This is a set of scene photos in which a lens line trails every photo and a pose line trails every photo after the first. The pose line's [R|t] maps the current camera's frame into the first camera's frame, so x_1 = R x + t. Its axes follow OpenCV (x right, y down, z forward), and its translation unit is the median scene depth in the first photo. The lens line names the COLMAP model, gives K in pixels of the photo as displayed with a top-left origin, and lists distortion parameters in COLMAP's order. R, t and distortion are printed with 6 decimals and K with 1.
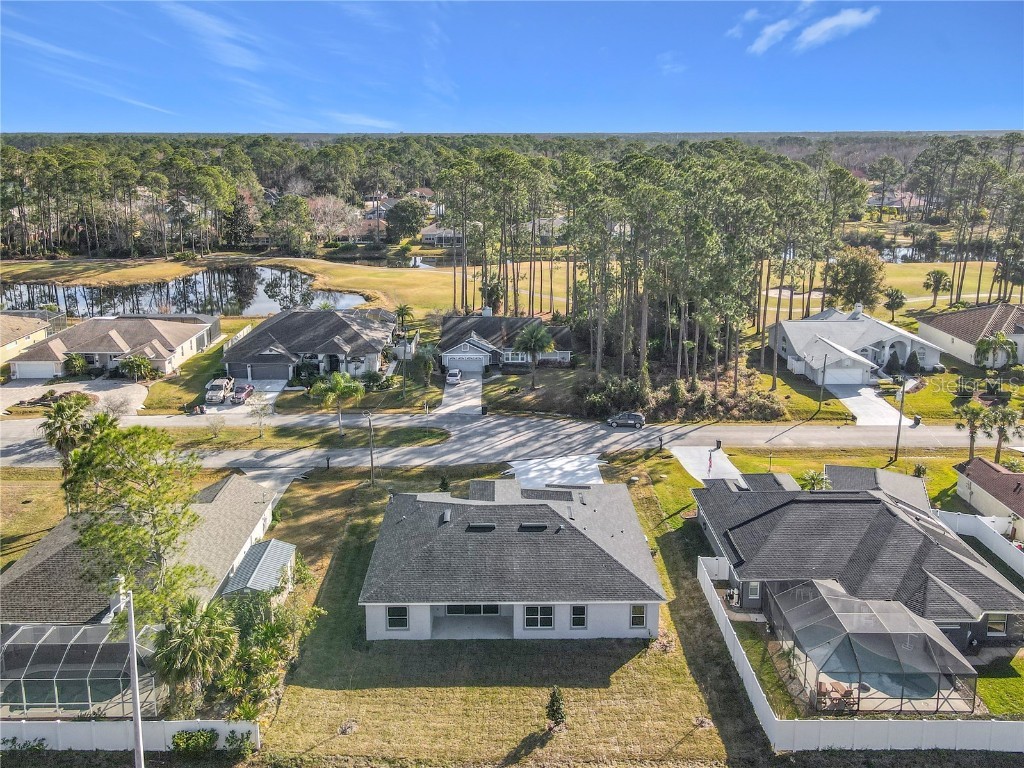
lens RADIAL K [[791.1, 0, 504.2], [0, 791.1, 304.2], [0, 0, 1]] dist [0.002814, 0.027343]
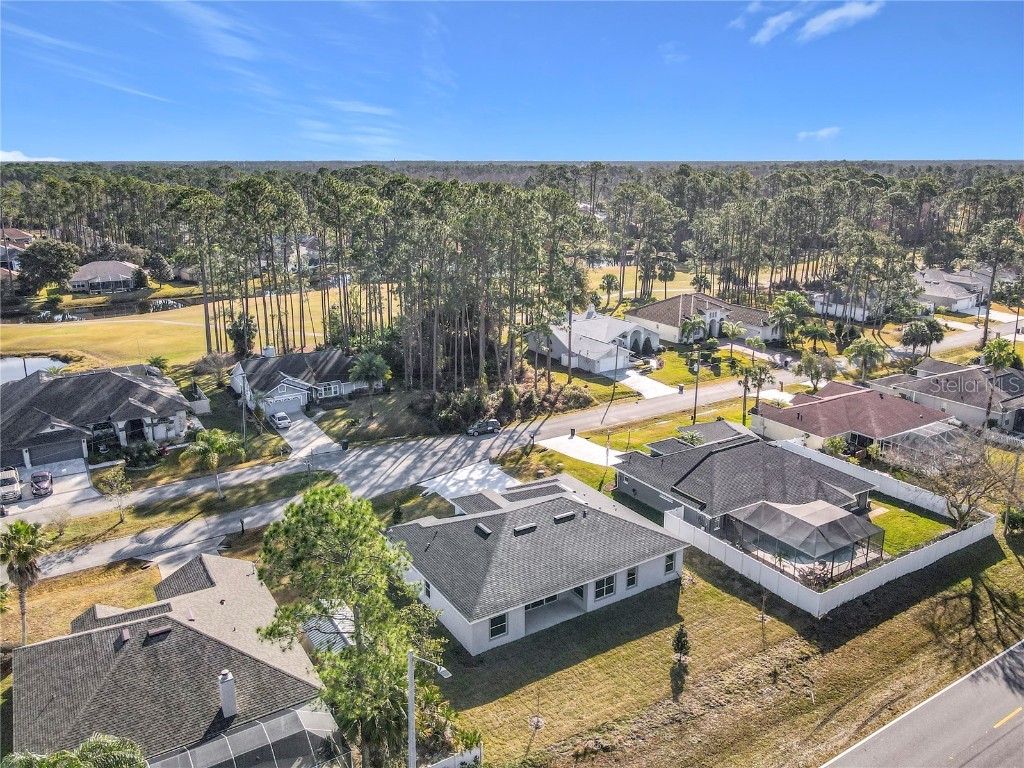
lens RADIAL K [[791.1, 0, 519.4], [0, 791.1, 365.2], [0, 0, 1]] dist [0.002814, 0.027343]
pose [[0.847937, -0.135903, 0.512380, -0.341476], [0.115175, 0.990720, 0.072173, -0.010590], [-0.517434, -0.002185, 0.855720, 0.049814]]
